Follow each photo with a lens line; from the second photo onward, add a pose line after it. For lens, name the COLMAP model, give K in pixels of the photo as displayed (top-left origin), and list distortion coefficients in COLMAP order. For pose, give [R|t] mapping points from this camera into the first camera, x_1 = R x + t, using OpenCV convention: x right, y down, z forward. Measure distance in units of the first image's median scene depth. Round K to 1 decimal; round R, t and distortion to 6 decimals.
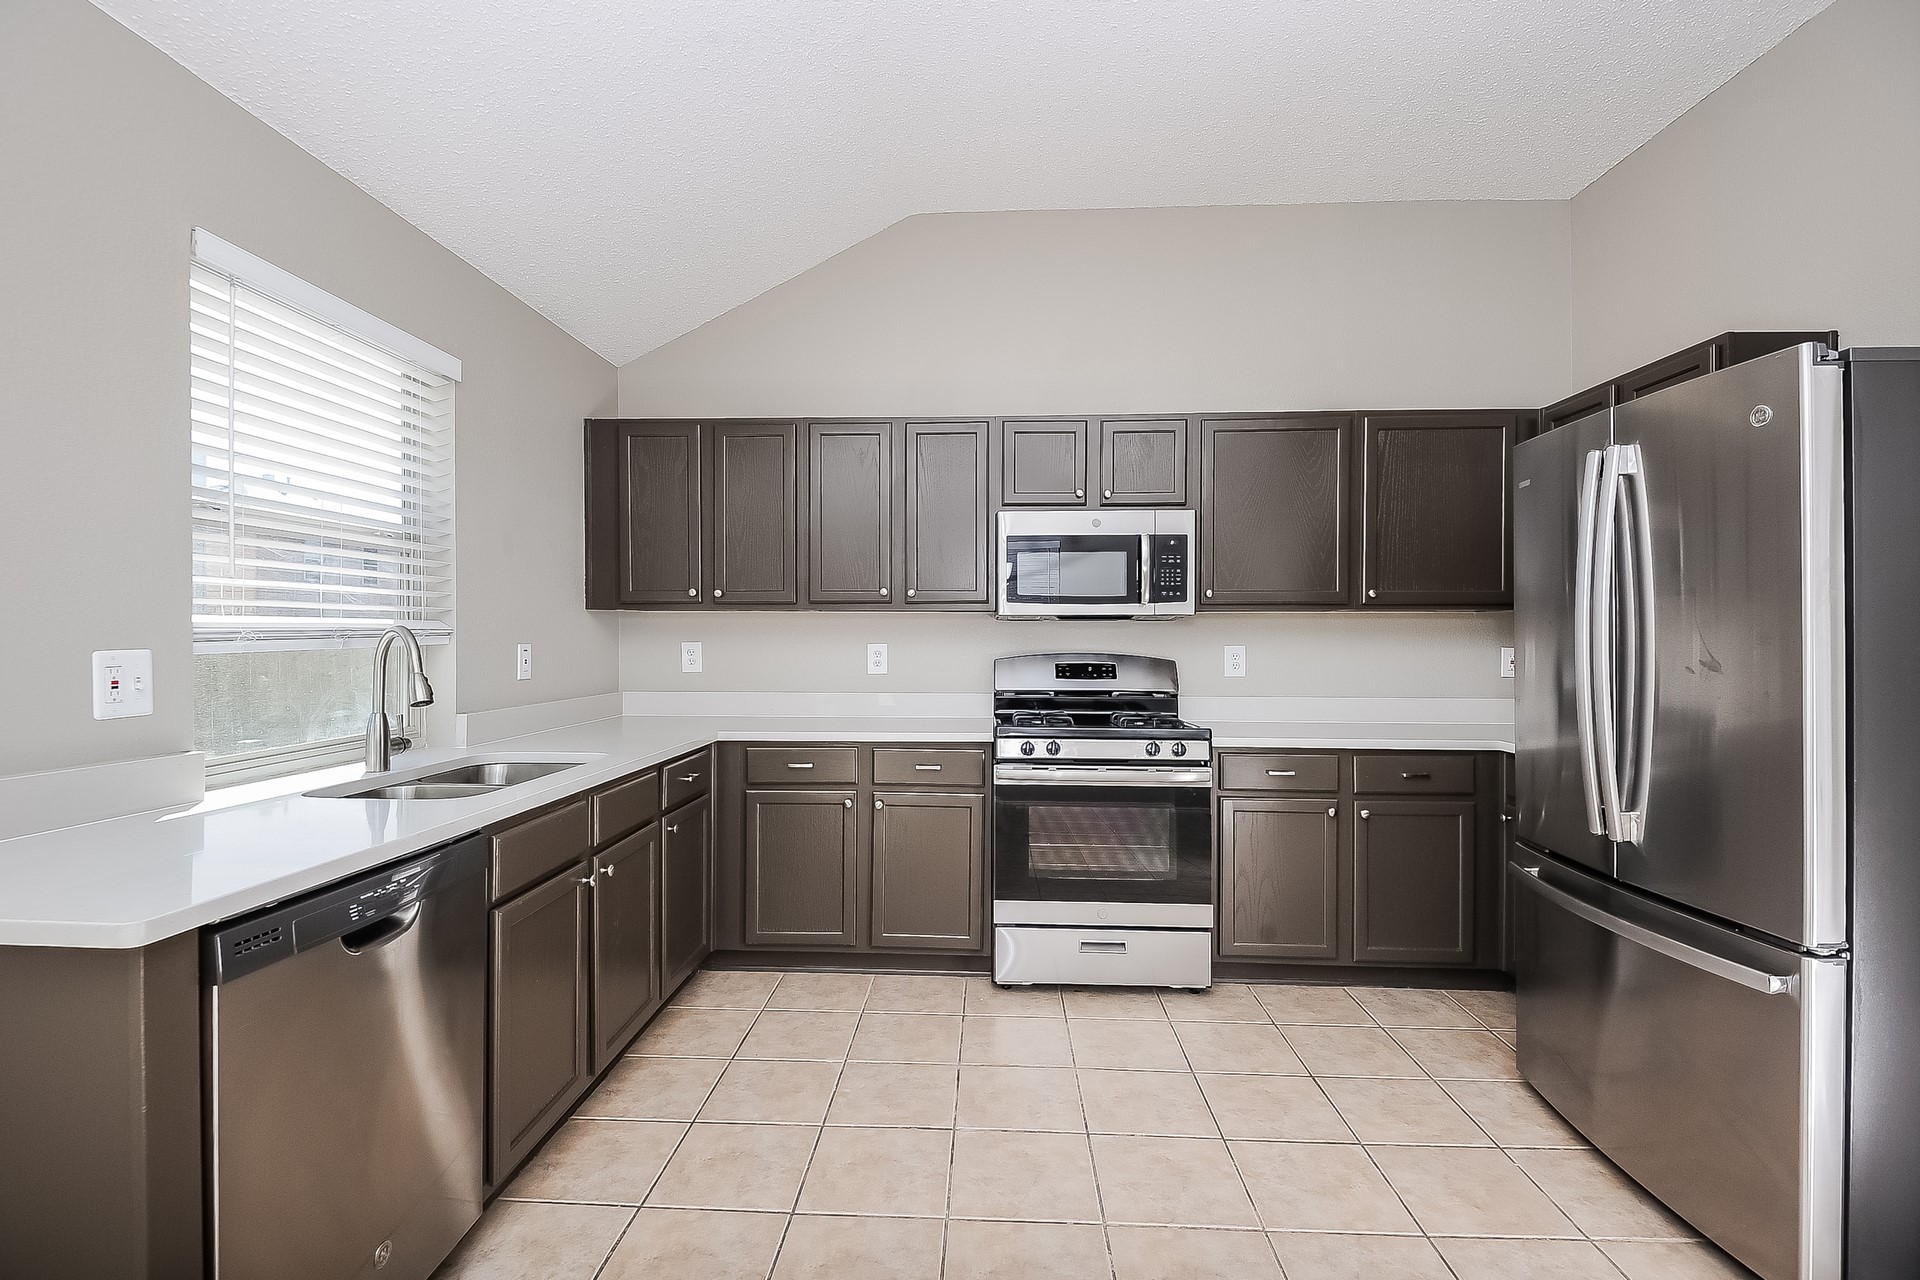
lens RADIAL K [[875.4, 0, 960.0], [0, 875.4, 640.0], [0, 0, 1]] dist [0.025787, -0.019769]
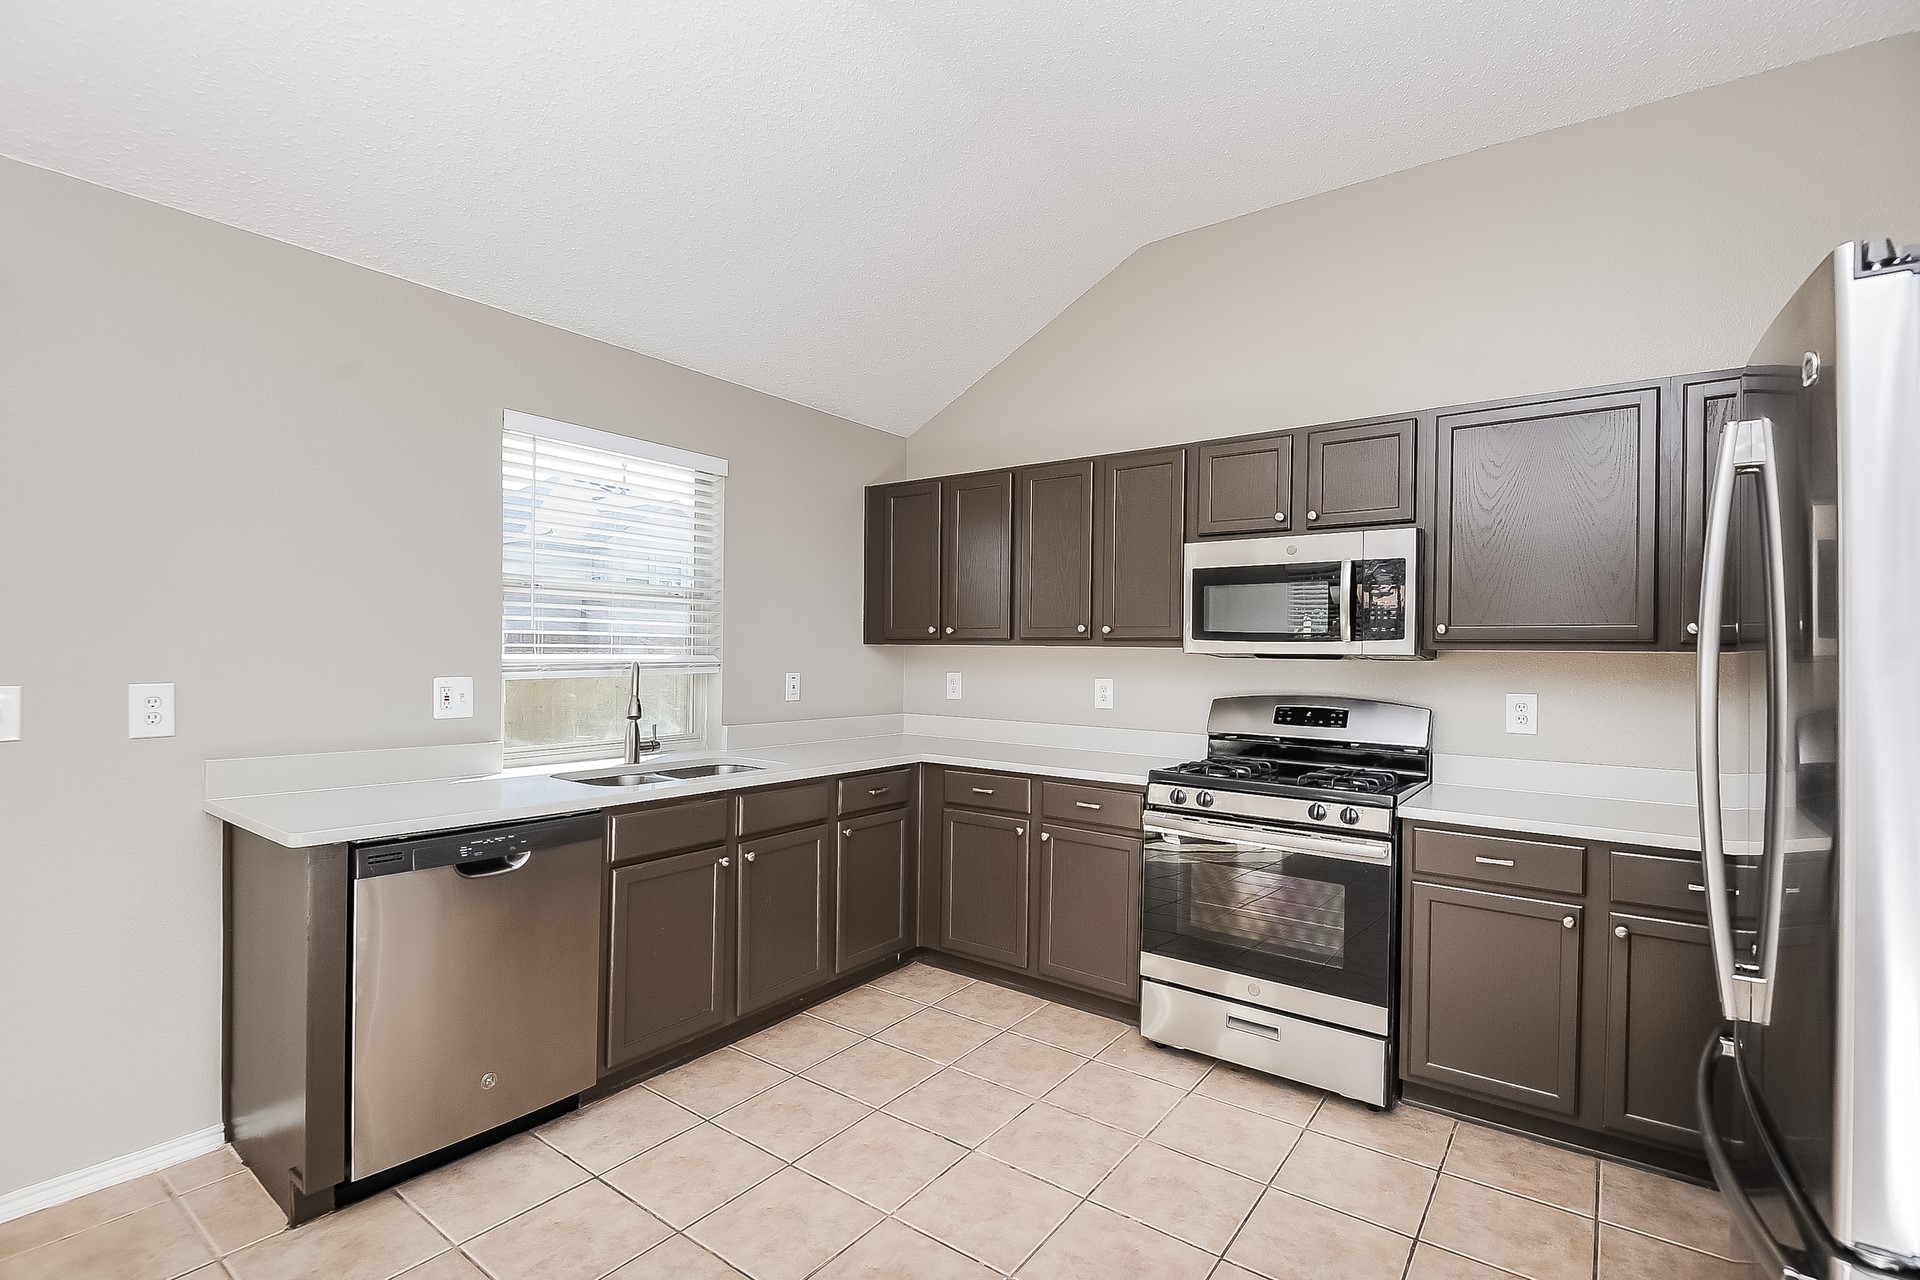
lens RADIAL K [[884.7, 0, 960.2], [0, 884.7, 652.9], [0, 0, 1]] dist [0.025563, -0.015751]
pose [[0.832451, 0.010795, -0.553994, 0.404146], [-0.015945, 0.999863, -0.004476, -0.022070], [0.553870, 0.012560, 0.832509, 0.073962]]
